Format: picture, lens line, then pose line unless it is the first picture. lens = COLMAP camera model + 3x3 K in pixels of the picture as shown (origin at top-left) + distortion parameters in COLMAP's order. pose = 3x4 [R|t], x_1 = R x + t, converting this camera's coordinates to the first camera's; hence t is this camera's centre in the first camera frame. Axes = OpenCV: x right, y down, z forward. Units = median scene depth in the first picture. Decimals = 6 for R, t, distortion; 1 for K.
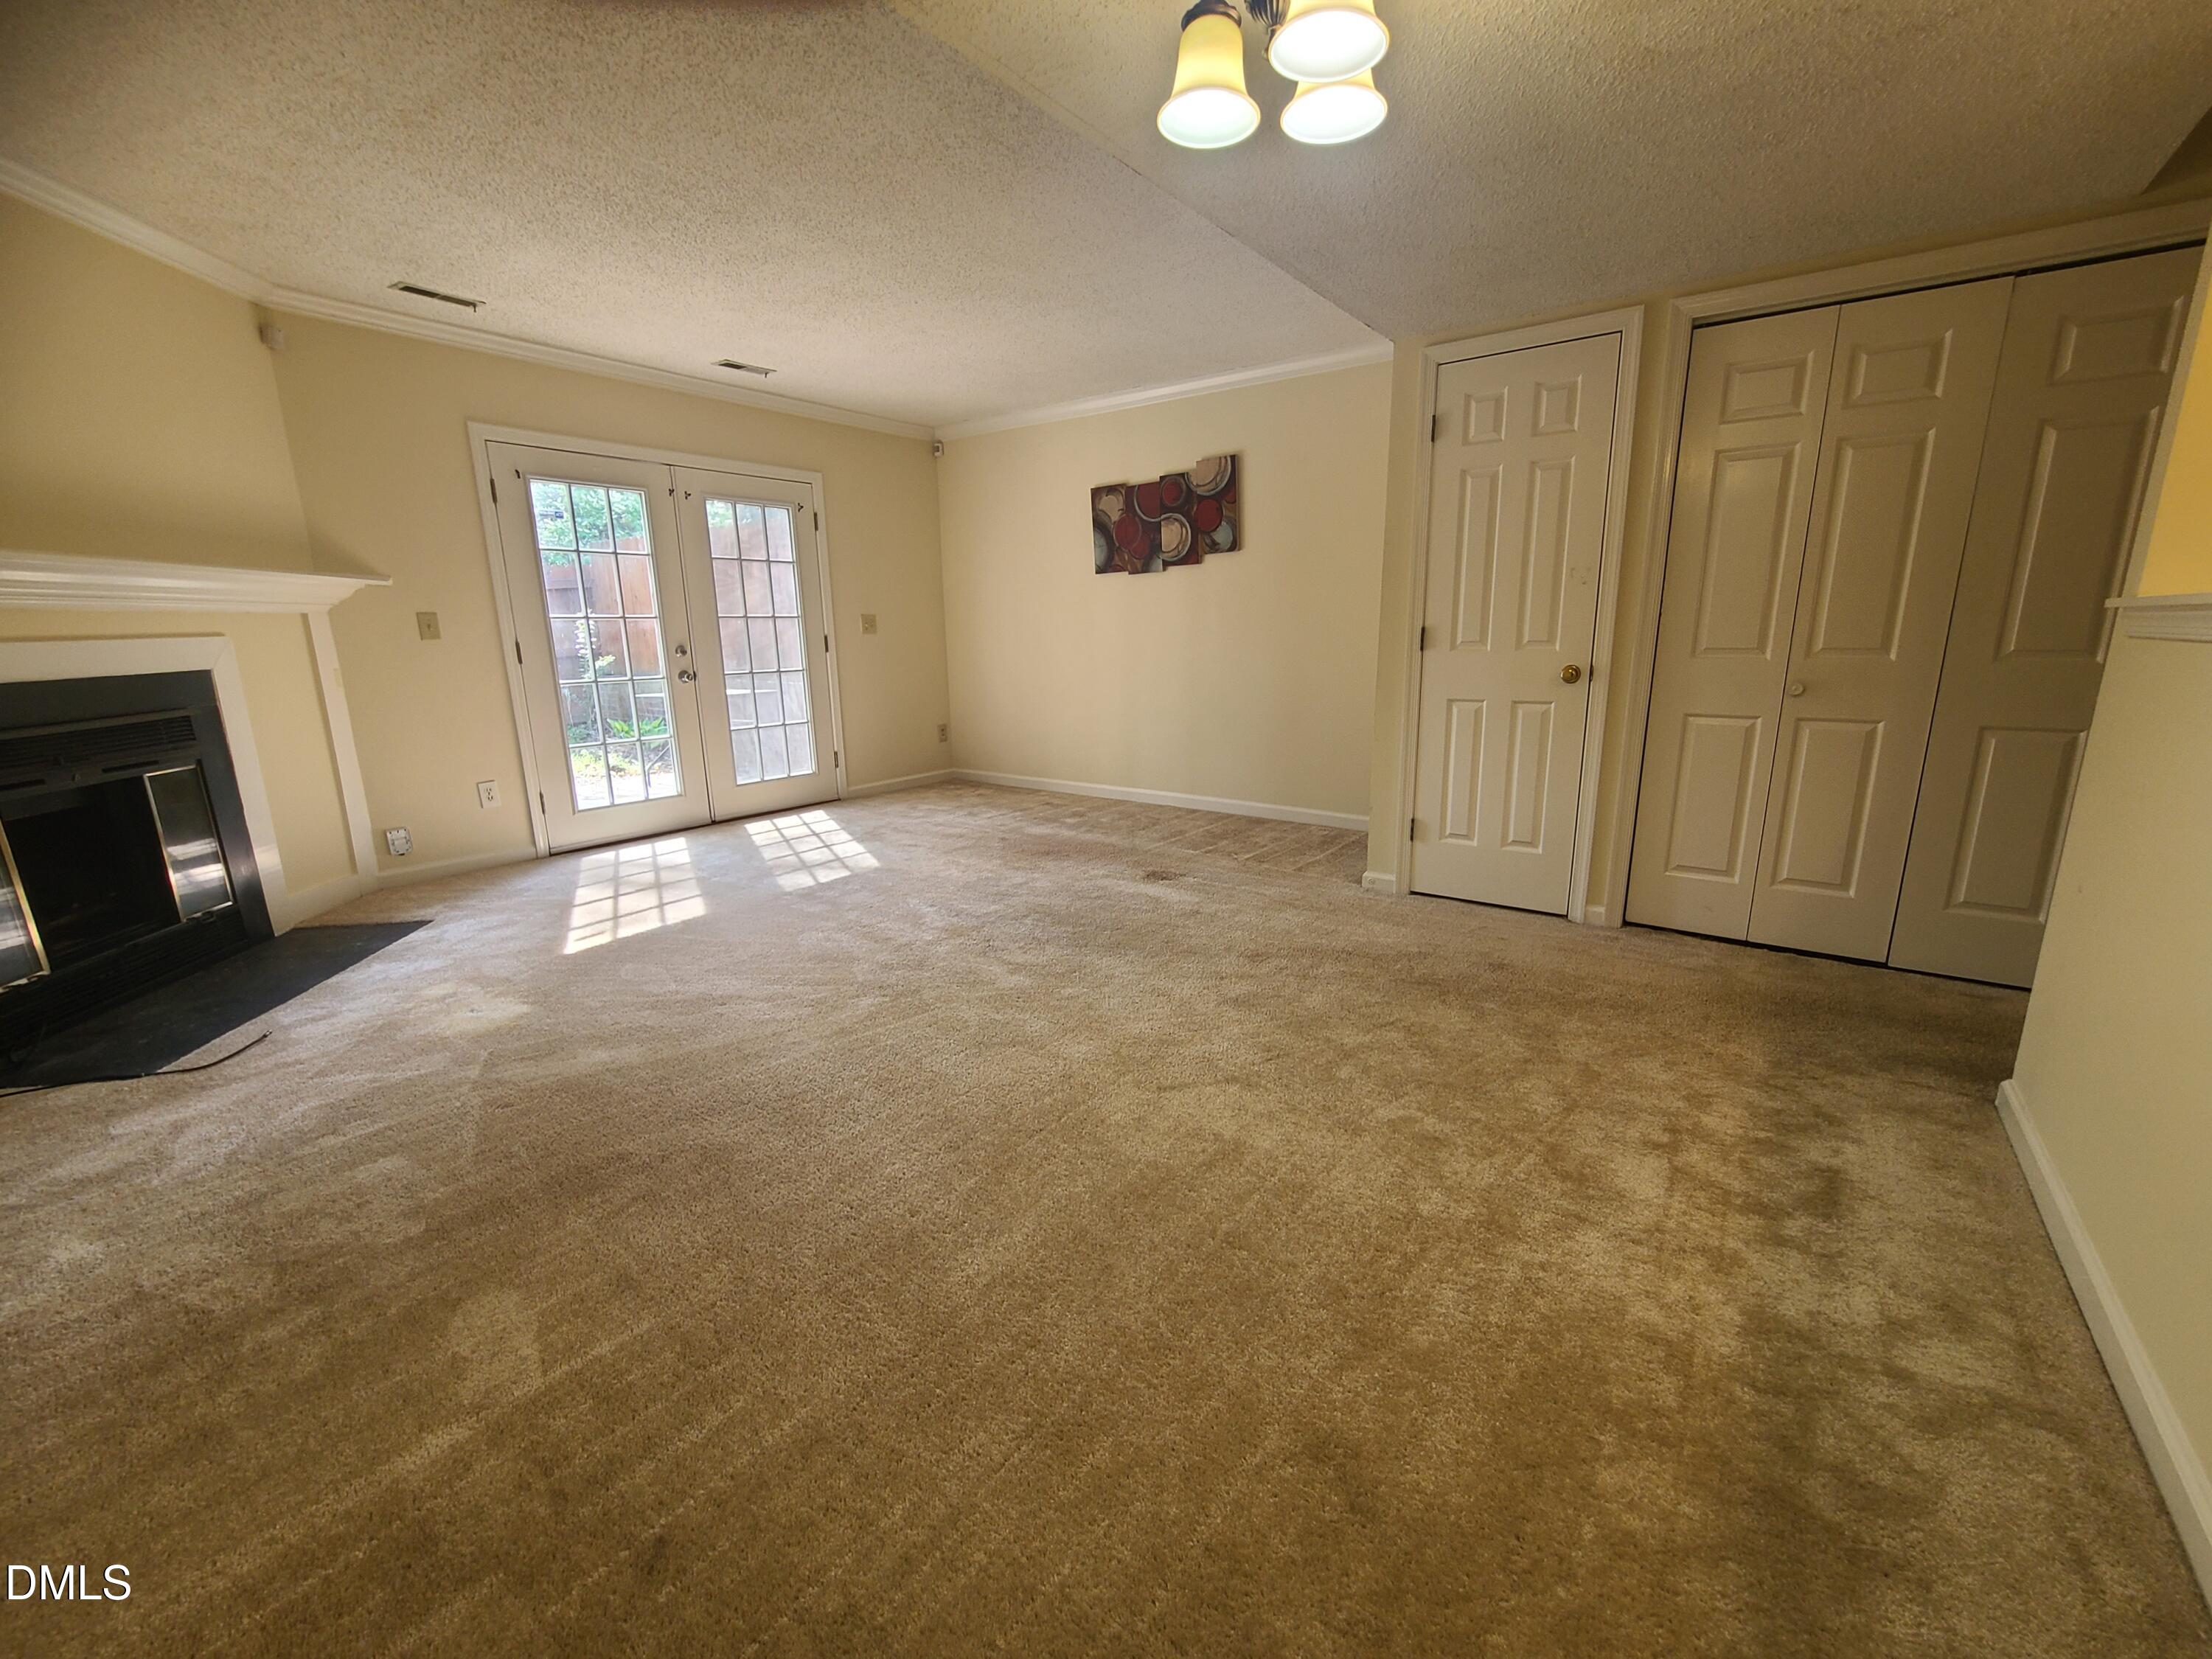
lens RADIAL K [[909.3, 0, 1115.4], [0, 909.3, 833.3], [0, 0, 1]] dist [-0.005499, 0.001350]
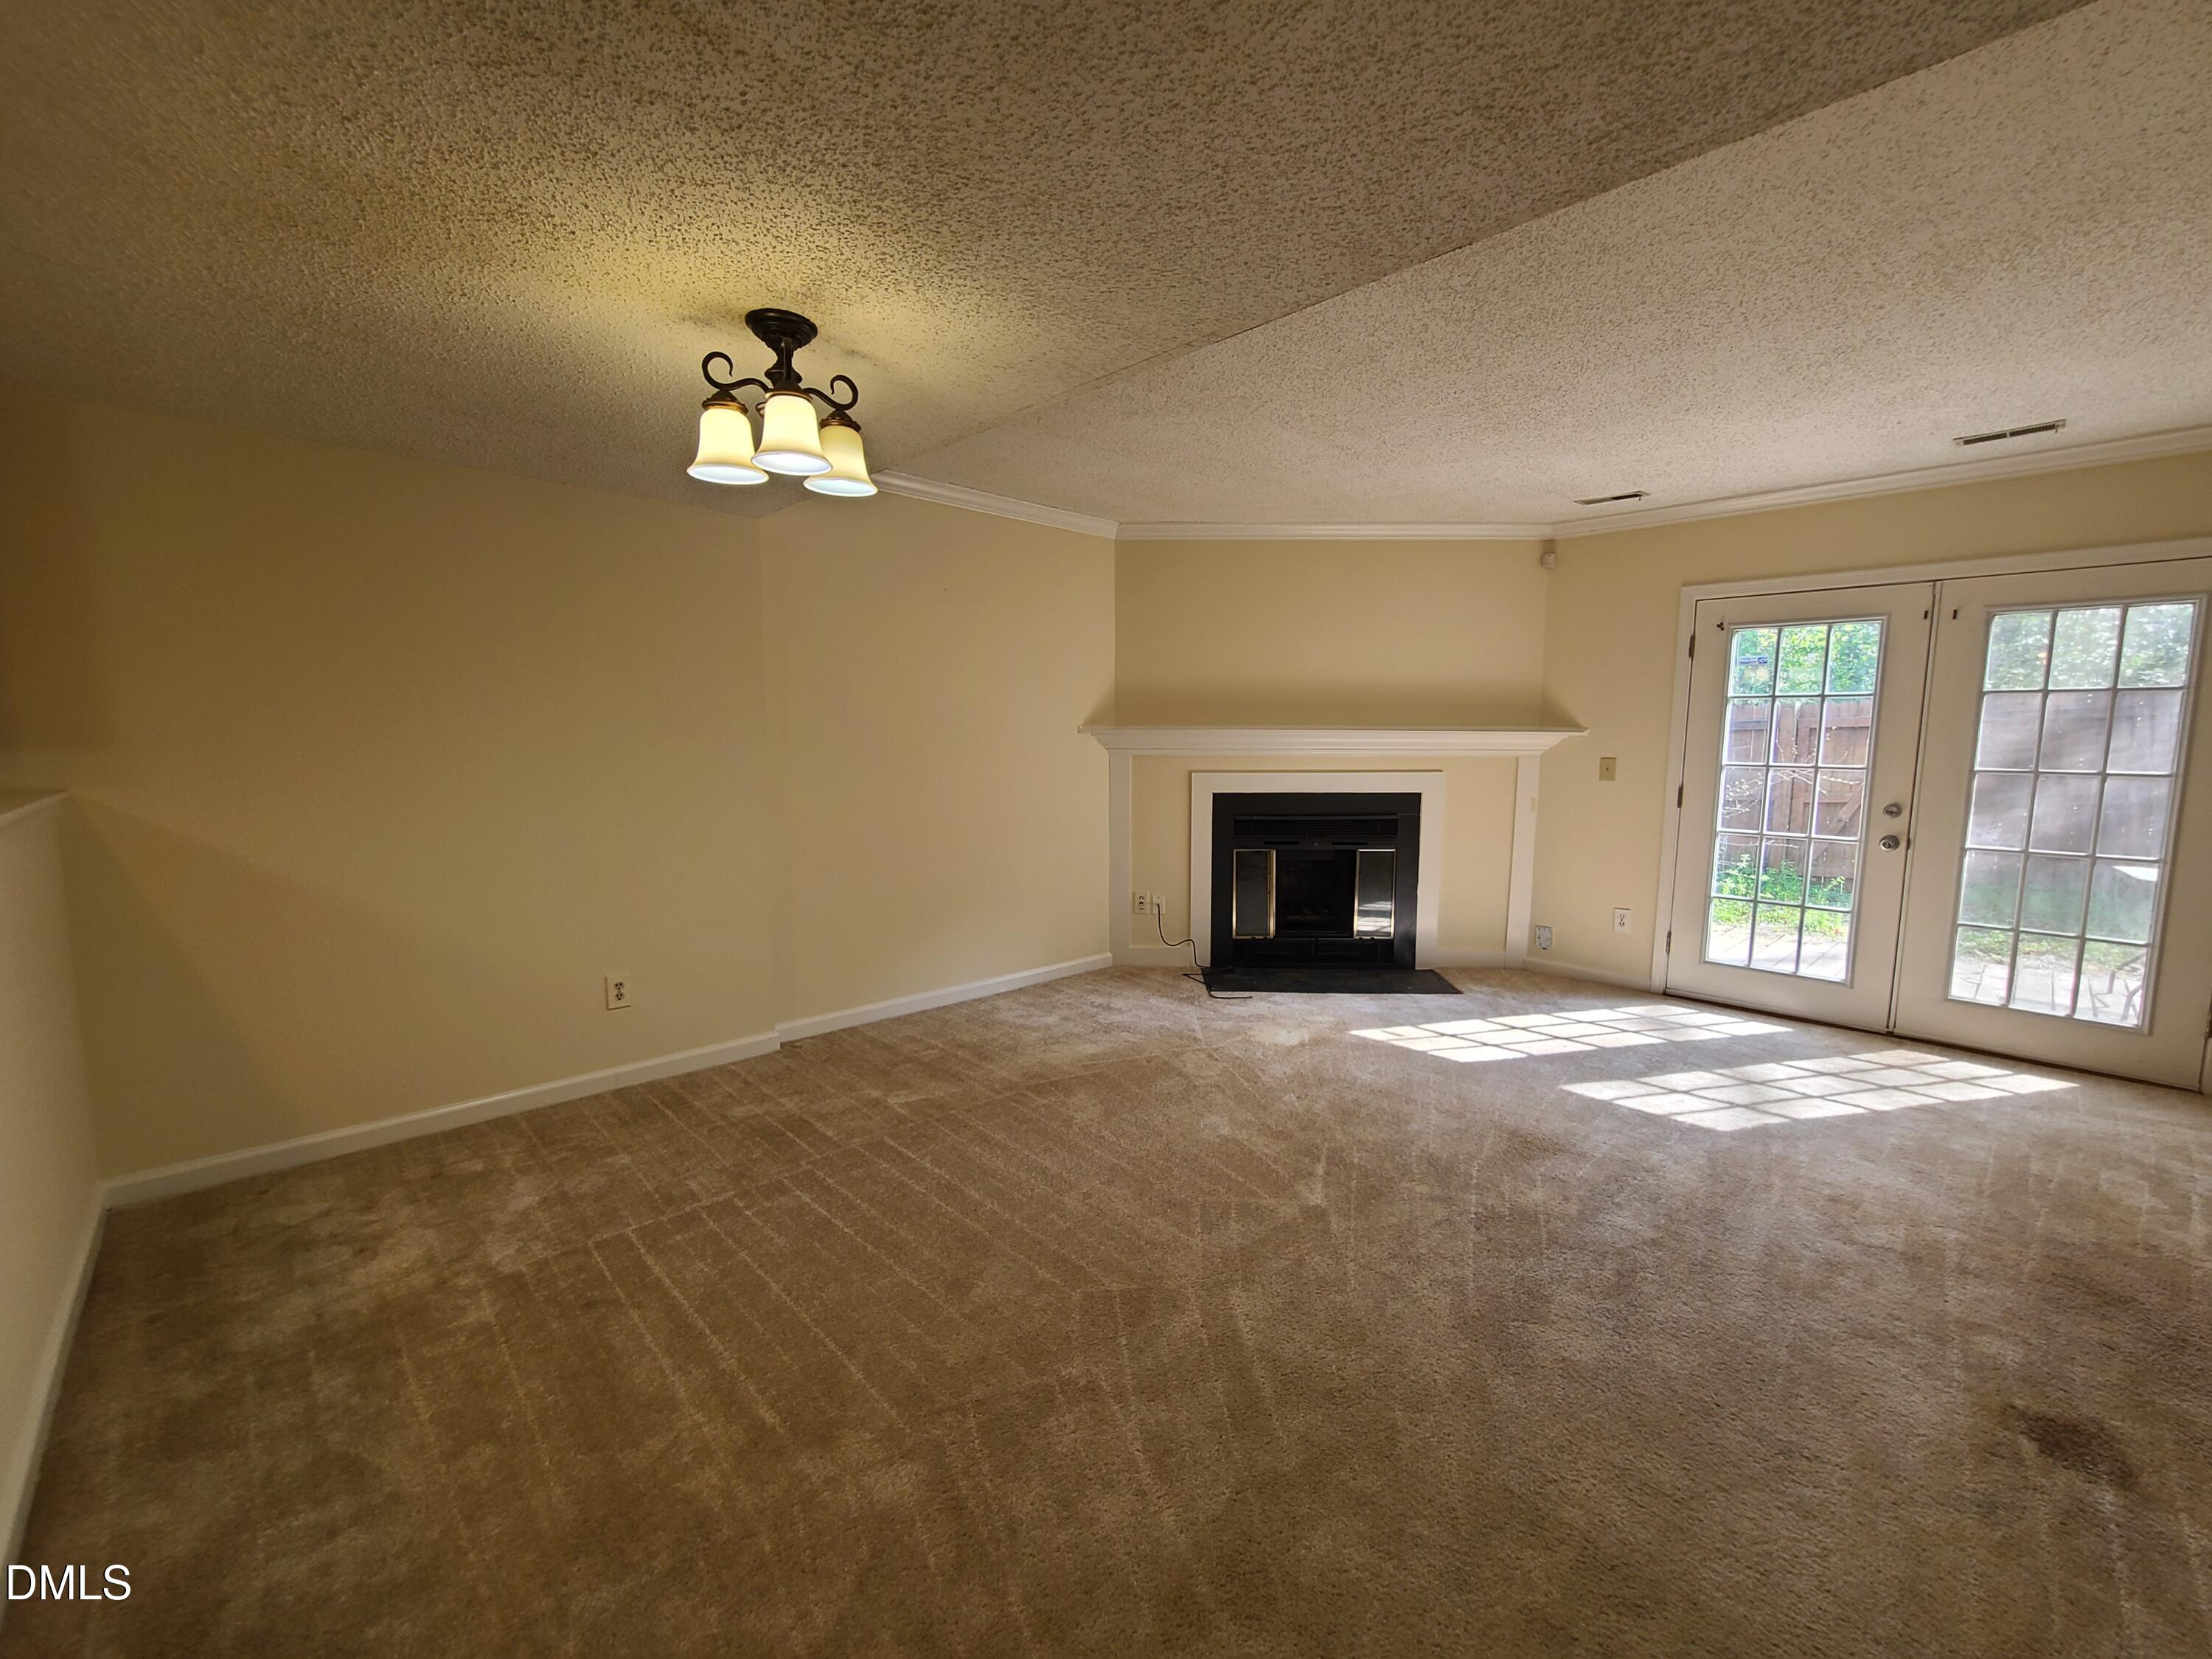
lens RADIAL K [[909.3, 0, 1123.9], [0, 909.3, 839.7], [0, 0, 1]] dist [-0.005499, 0.001350]
pose [[-0.165483, 0.126496, -0.978066, 0.402303], [-0.223773, 0.961057, 0.162158, -0.154739], [0.960490, 0.245699, -0.130732, 0.465660]]
